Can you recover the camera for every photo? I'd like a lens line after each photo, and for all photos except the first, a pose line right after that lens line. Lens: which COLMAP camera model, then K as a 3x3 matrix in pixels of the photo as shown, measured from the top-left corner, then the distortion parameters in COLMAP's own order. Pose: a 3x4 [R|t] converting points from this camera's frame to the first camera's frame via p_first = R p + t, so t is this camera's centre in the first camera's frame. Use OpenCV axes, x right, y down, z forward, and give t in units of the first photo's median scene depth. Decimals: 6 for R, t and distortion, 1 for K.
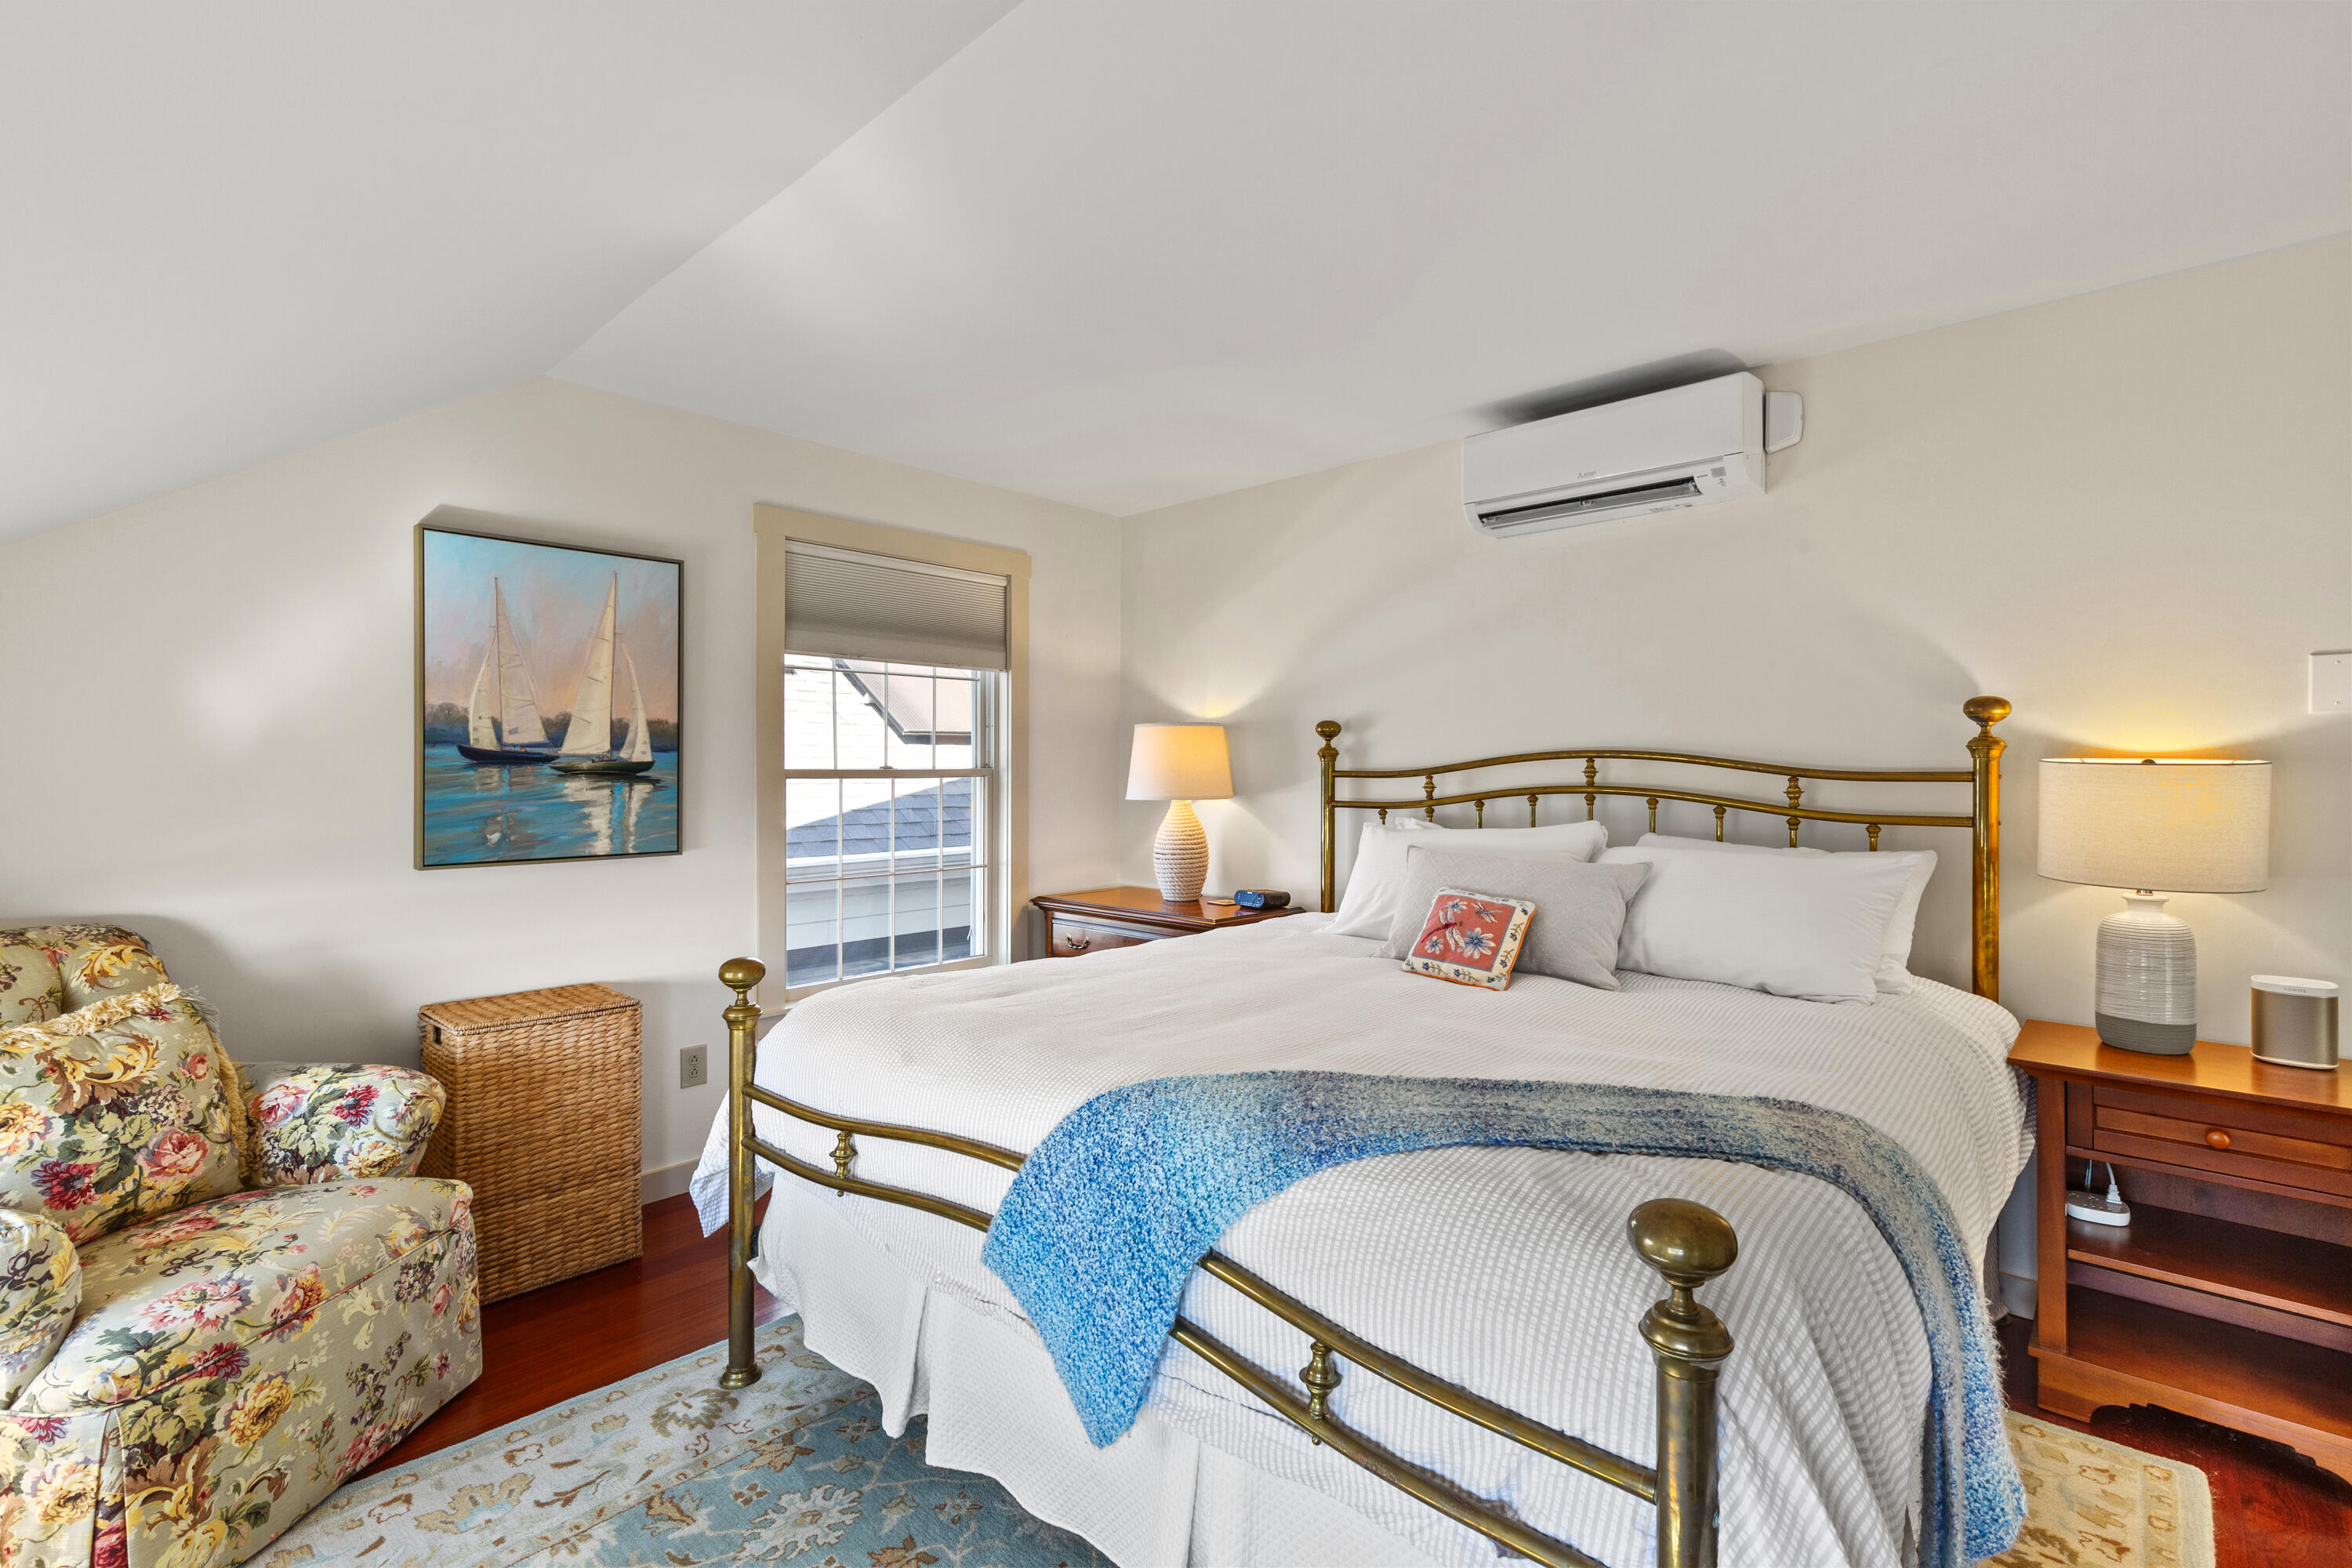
lens RADIAL K [[1068.1, 0, 1178.9], [0, 1068.1, 773.2], [0, 0, 1]] dist [0.008426, -0.000896]
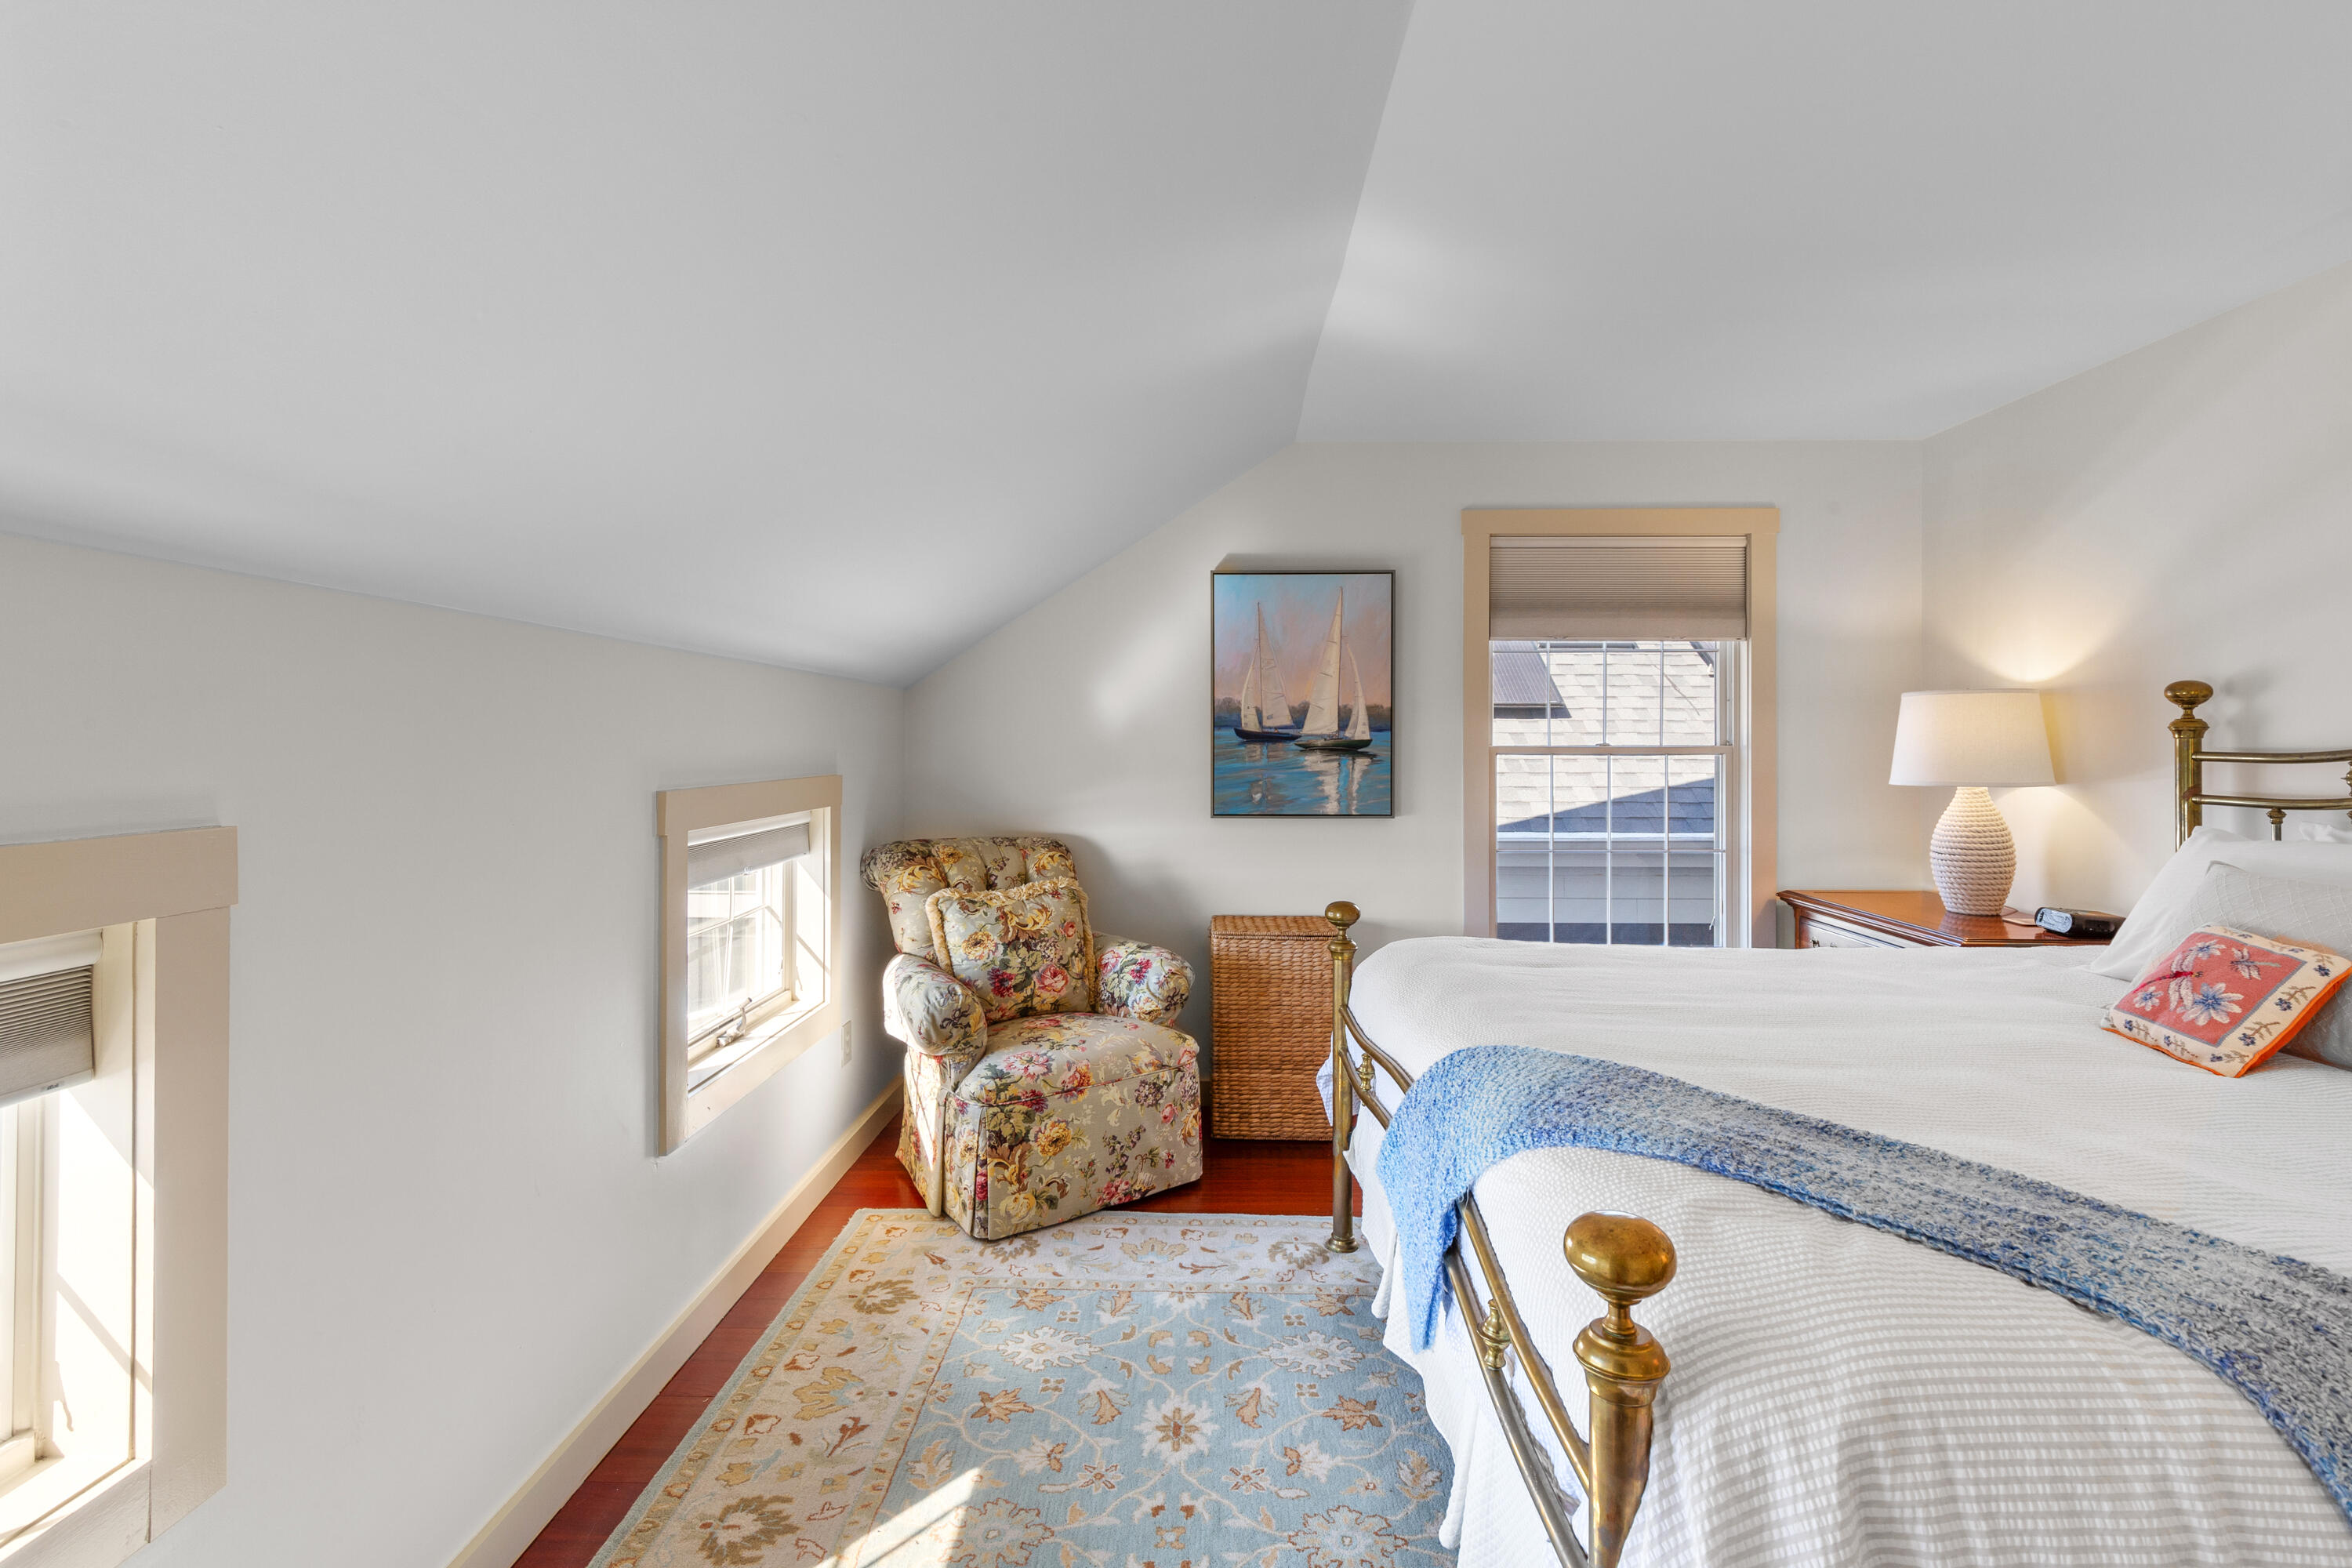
lens RADIAL K [[1096.1, 0, 1171.6], [0, 1096.1, 729.8], [0, 0, 1]] dist [0.007133, -0.000650]
pose [[0.658177, -0.006779, -0.752833, 0.423161], [-0.004929, 0.999899, -0.013314, -0.006321], [0.752847, 0.012474, 0.658077, 0.024883]]
